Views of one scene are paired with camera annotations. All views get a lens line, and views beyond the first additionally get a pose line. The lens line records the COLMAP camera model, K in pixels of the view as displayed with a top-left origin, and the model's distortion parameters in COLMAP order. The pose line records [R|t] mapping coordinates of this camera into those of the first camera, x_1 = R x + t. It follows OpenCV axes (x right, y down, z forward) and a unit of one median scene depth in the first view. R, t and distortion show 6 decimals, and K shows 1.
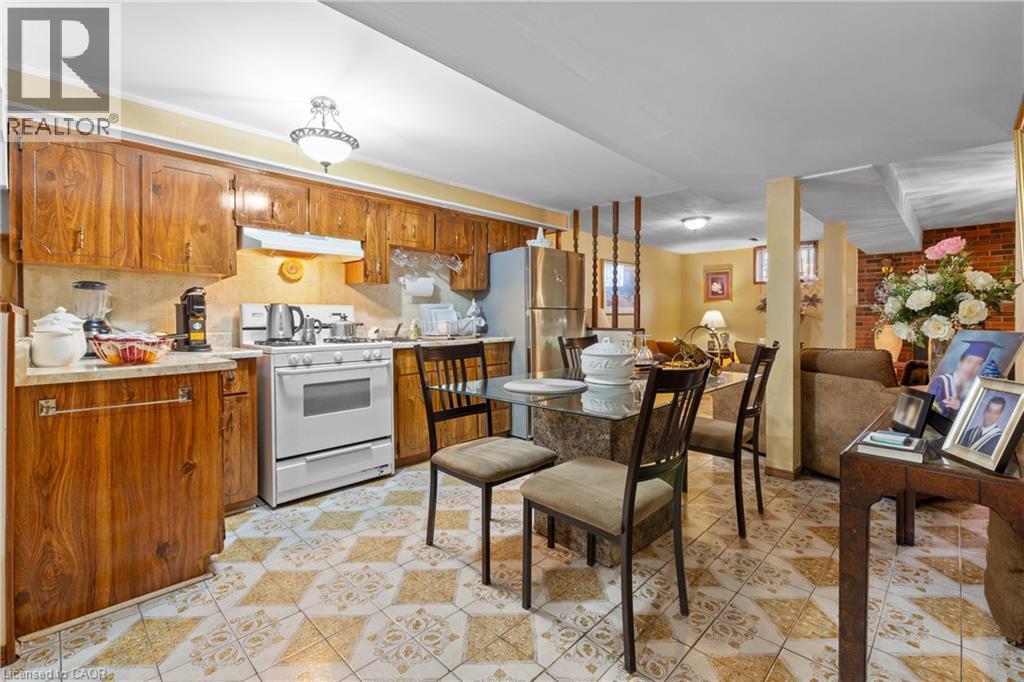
lens RADIAL K [[450.7, 0, 510.5], [0, 450.7, 321.4], [0, 0, 1]] dist [0.009816, -0.000902]
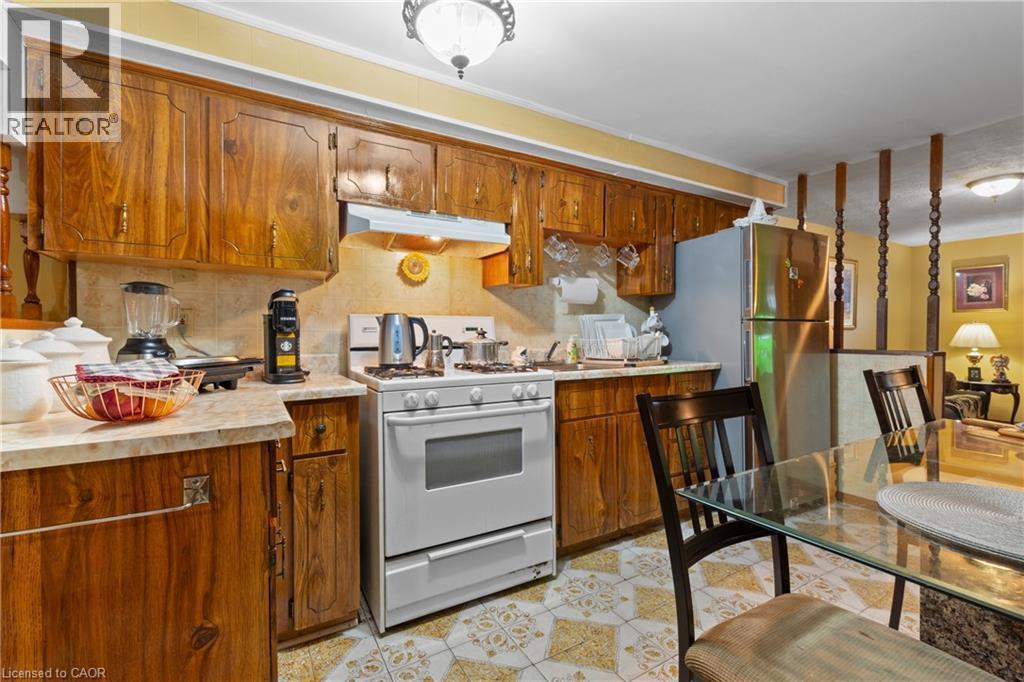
lens RADIAL K [[450.7, 0, 515.1], [0, 450.7, 336.2], [0, 0, 1]] dist [0.009816, -0.000902]
pose [[0.966888, 0.002712, -0.255188, -0.168842], [-0.002895, 0.999996, -0.000338, -0.005642], [0.255186, 0.001066, 0.966891, 0.404050]]
